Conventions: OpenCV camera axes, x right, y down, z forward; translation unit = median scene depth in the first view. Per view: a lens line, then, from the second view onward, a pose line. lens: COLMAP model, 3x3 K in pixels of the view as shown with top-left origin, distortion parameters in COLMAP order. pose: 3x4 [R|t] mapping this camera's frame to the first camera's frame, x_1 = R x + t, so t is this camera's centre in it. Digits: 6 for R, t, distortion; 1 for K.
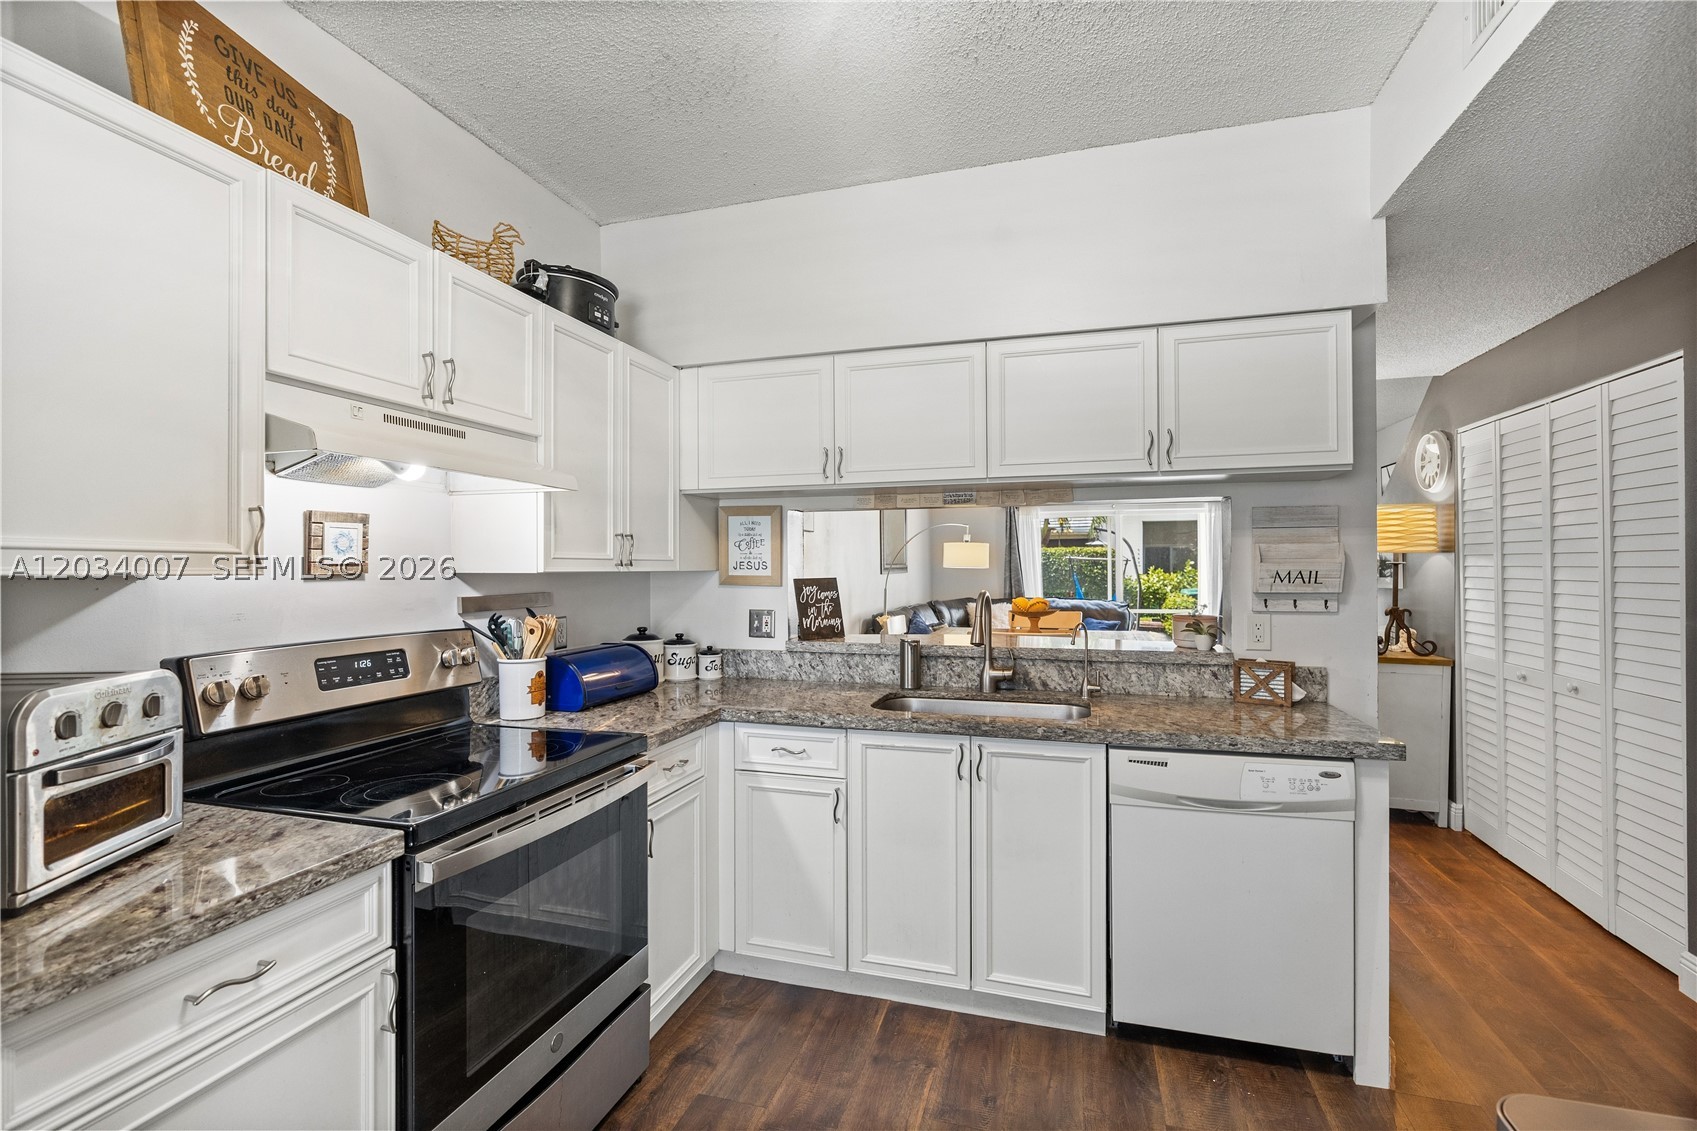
lens RADIAL K [[762.6, 0, 848.5], [0, 762.6, 565.5], [0, 0, 1]] dist [-0.002146, 0.000651]
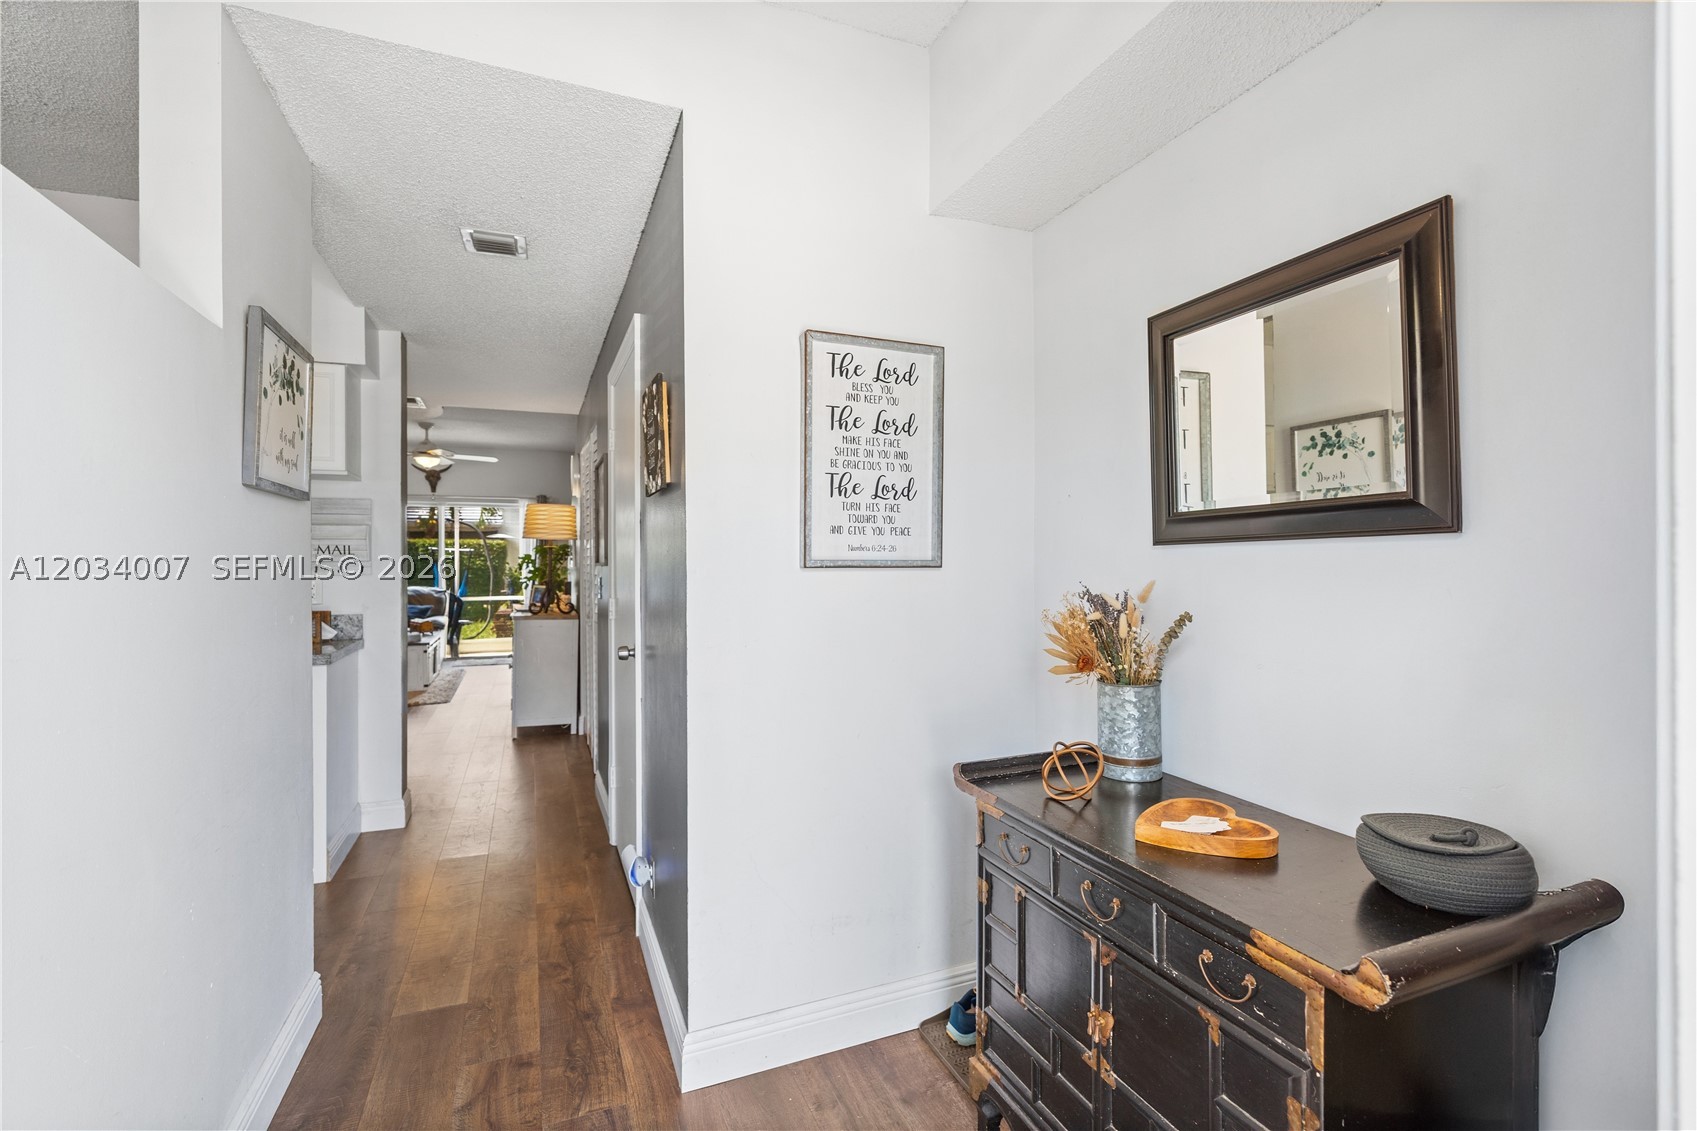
lens RADIAL K [[765.0, 0, 854.1], [0, 765.0, 563.2], [0, 0, 1]] dist [-0.000059, 0.000482]
pose [[0.771375, 0.002032, 0.636378, 0.468299], [-0.003841, 0.999992, 0.001463, 0.036992], [-0.636369, -0.003573, 0.771376, -0.726954]]
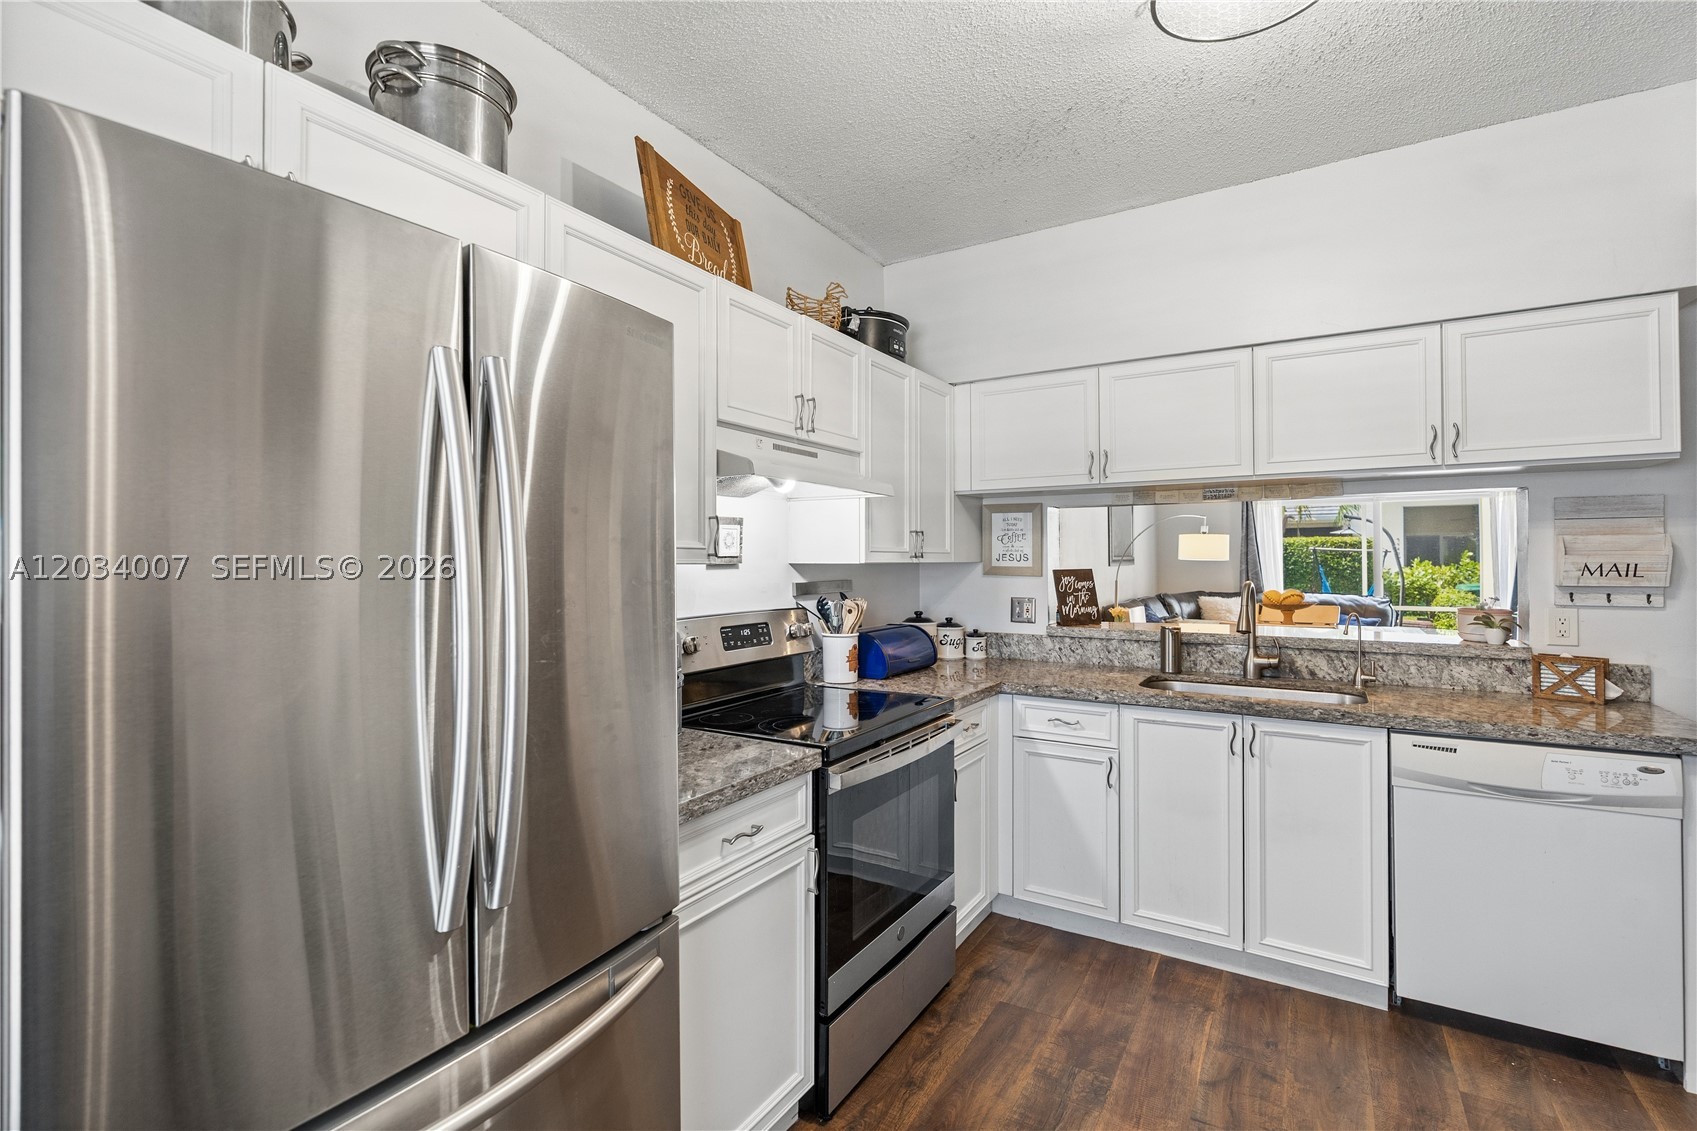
lens RADIAL K [[769.5, 0, 850.9], [0, 769.5, 552.9], [0, 0, 1]] dist [-0.000751, 0.001618]
pose [[0.968201, -0.001030, -0.250170, -0.102660], [-0.000378, 0.999984, -0.005580, -0.000477], [0.250172, 0.005497, 0.968186, -0.192451]]
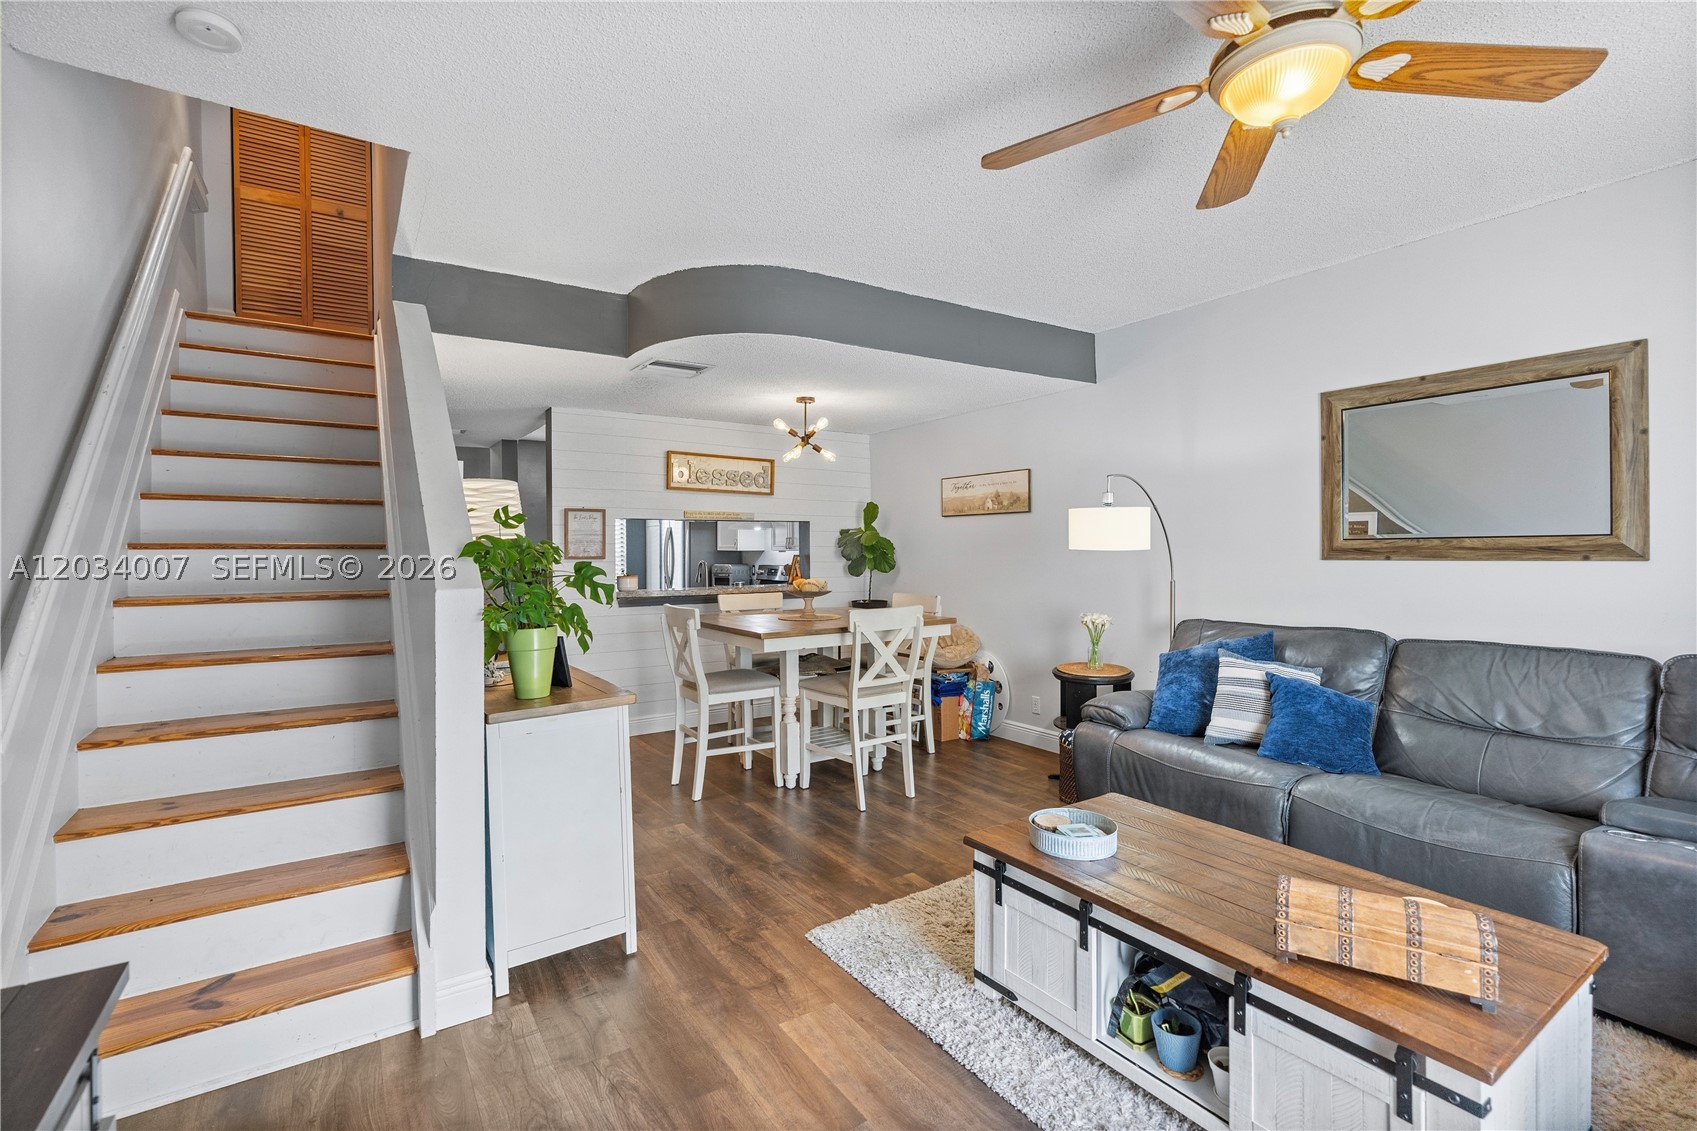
lens RADIAL K [[760.3, 0, 849.2], [0, 760.3, 550.8], [0, 0, 1]] dist [0.000561, 0.000136]
pose [[-0.633480, 0.011364, -0.773675, 1.961955], [0.011344, 0.999921, 0.005399, -0.004260], [0.773676, -0.005356, -0.633559, 3.272056]]
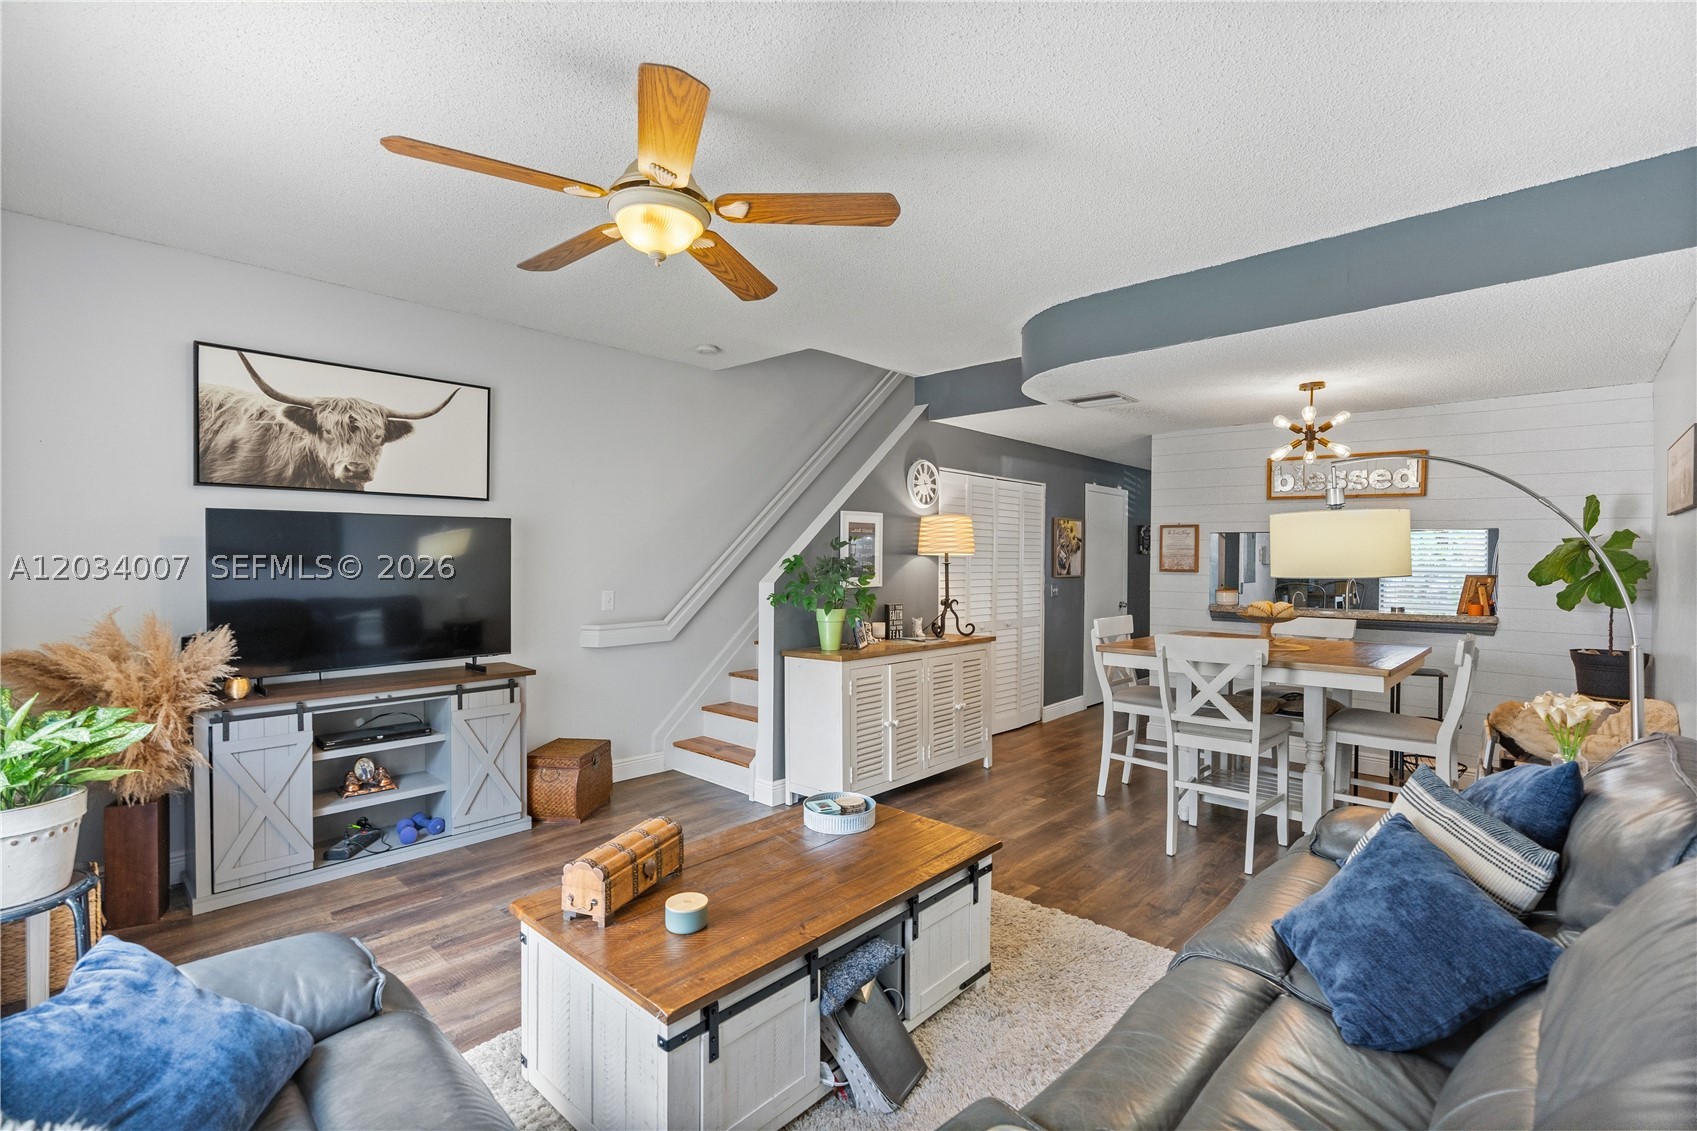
lens RADIAL K [[793.8, 0, 849.0], [0, 793.8, 573.1], [0, 0, 1]] dist [-0.000580, -0.000133]
pose [[-0.898339, -0.011123, 0.439162, 0.527422], [-0.003117, 0.999816, 0.018947, -0.017342], [-0.439292, 0.015652, -0.898208, 3.948728]]
